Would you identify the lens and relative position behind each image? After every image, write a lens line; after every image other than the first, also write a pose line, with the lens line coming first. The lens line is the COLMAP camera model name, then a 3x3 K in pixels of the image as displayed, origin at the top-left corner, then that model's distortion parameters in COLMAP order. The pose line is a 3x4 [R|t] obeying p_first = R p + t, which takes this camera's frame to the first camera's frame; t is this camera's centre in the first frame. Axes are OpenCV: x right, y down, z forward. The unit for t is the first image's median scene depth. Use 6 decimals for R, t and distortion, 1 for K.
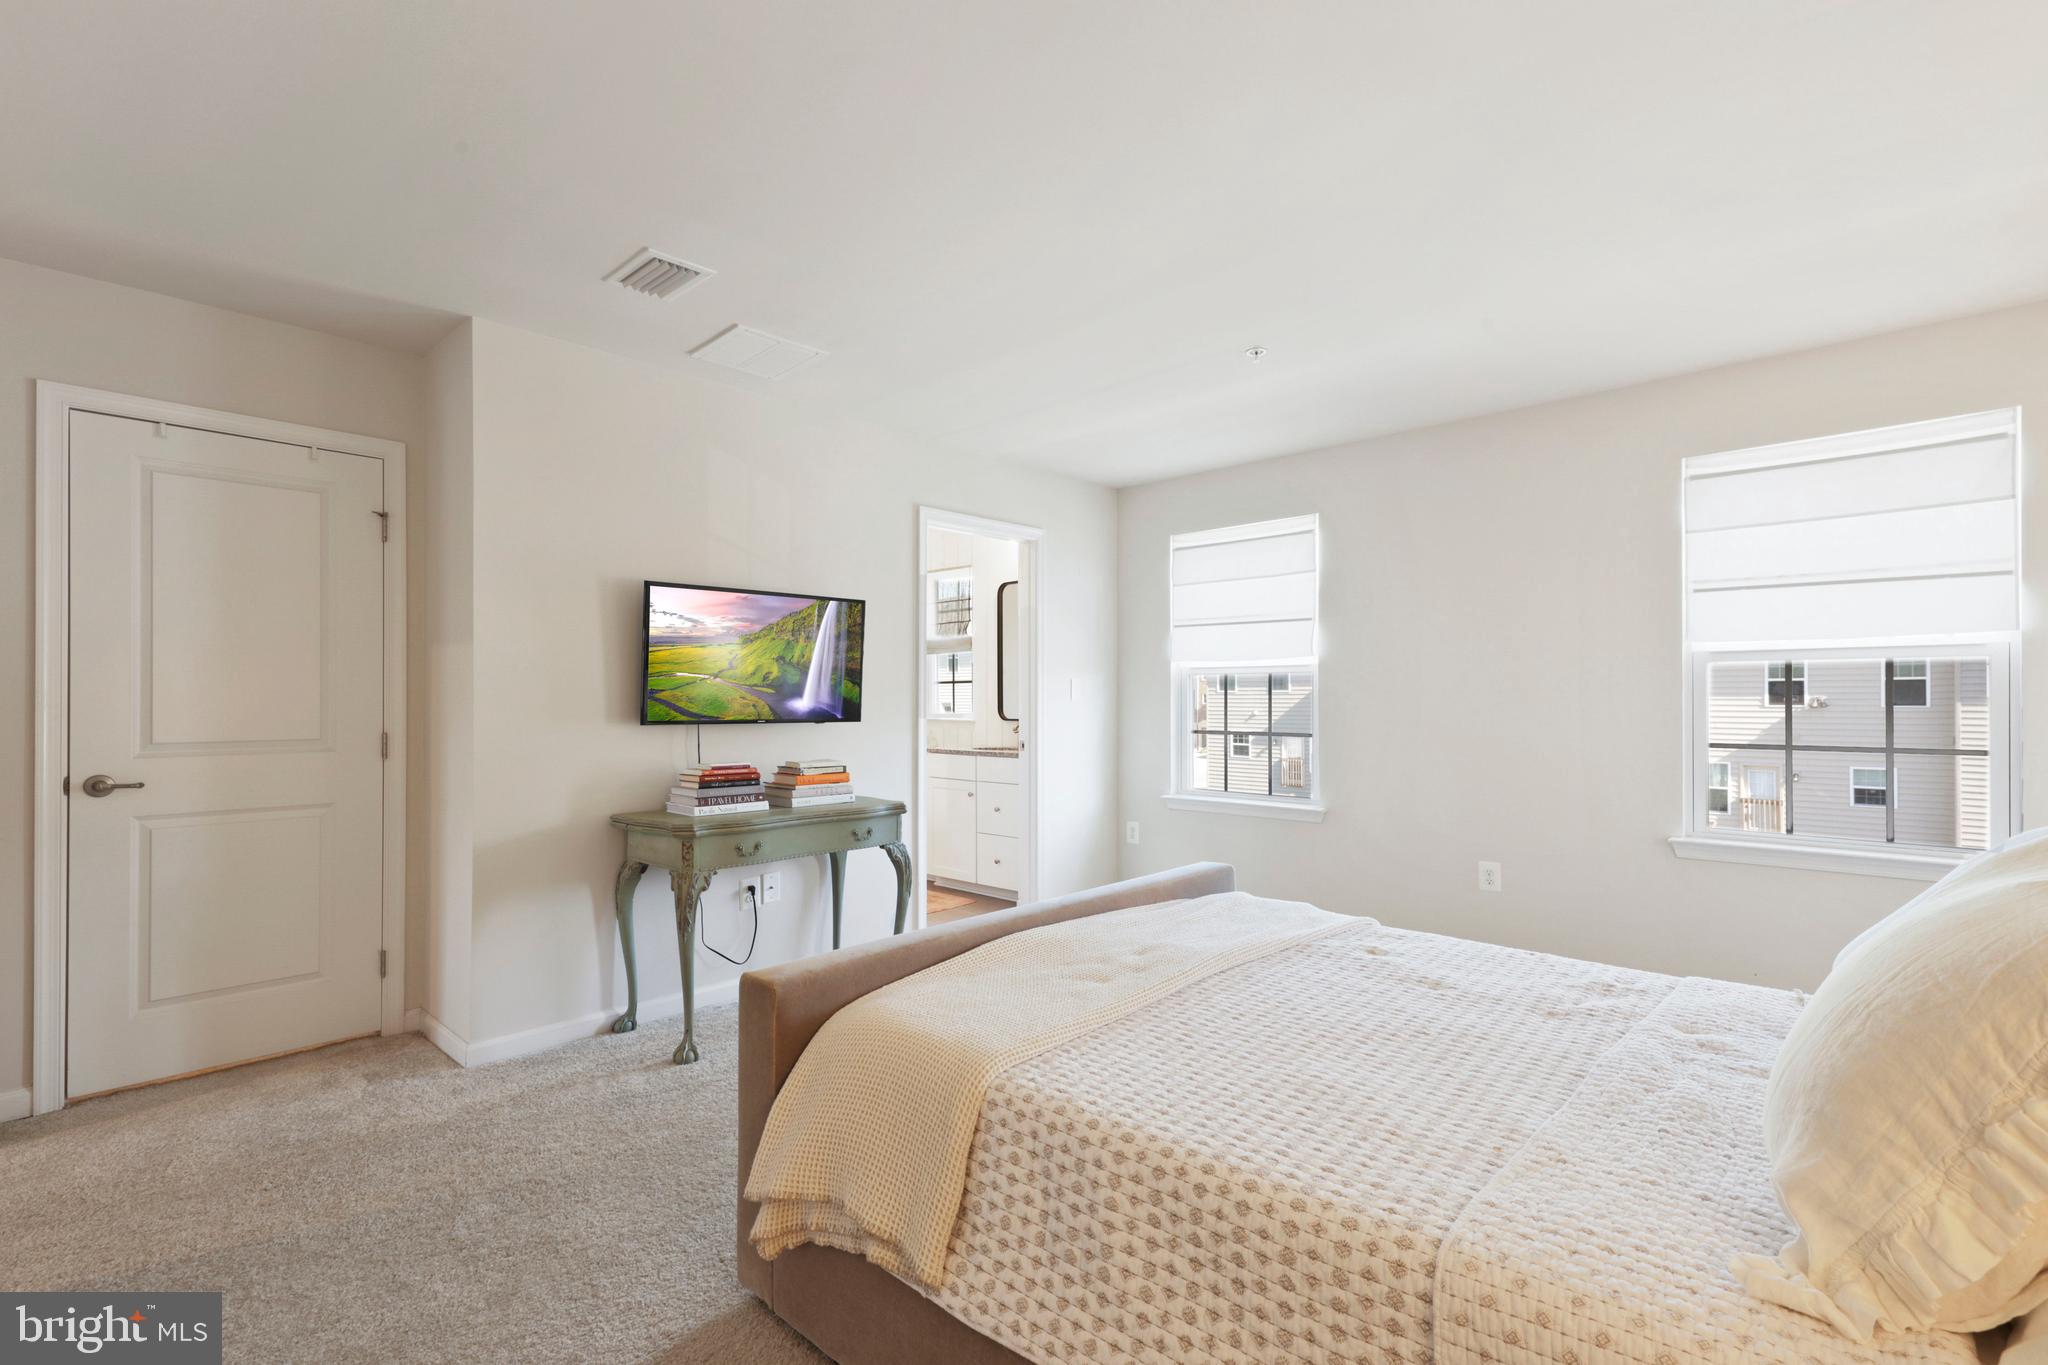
lens RADIAL K [[931.2, 0, 1033.7], [0, 931.2, 695.1], [0, 0, 1]] dist [0.004327, 0.000045]
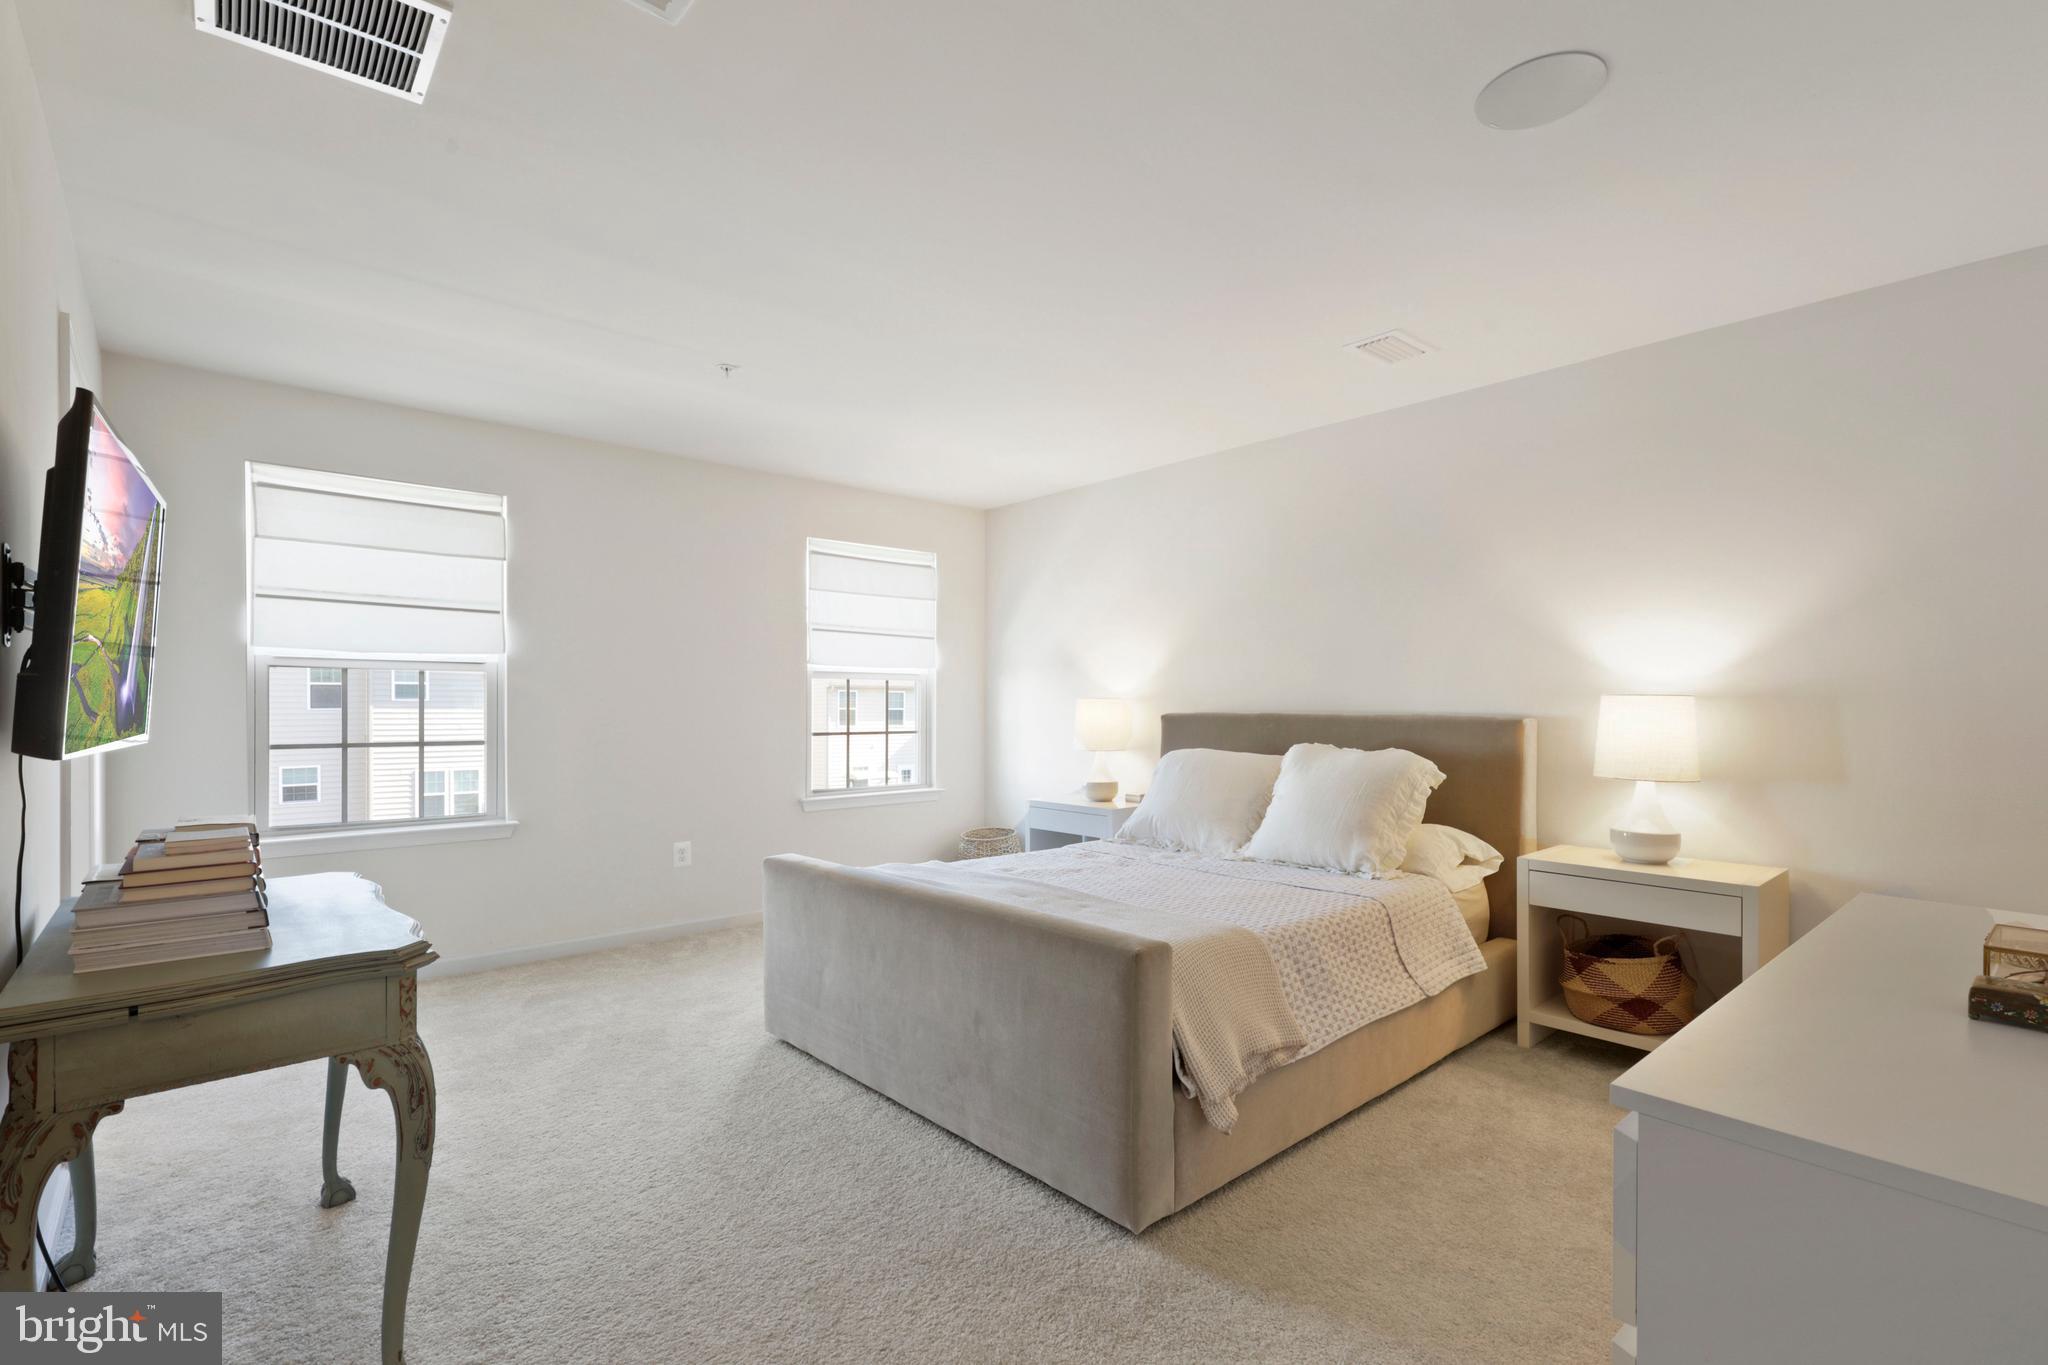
lens RADIAL K [[931.2, 0, 1035.2], [0, 931.2, 696.9], [0, 0, 1]] dist [0.004327, 0.000045]
pose [[0.091060, 0.010877, 0.995786, -0.554639], [-0.009736, 0.999902, -0.010032, 0.004849], [-0.995798, -0.008782, 0.091157, 0.401105]]
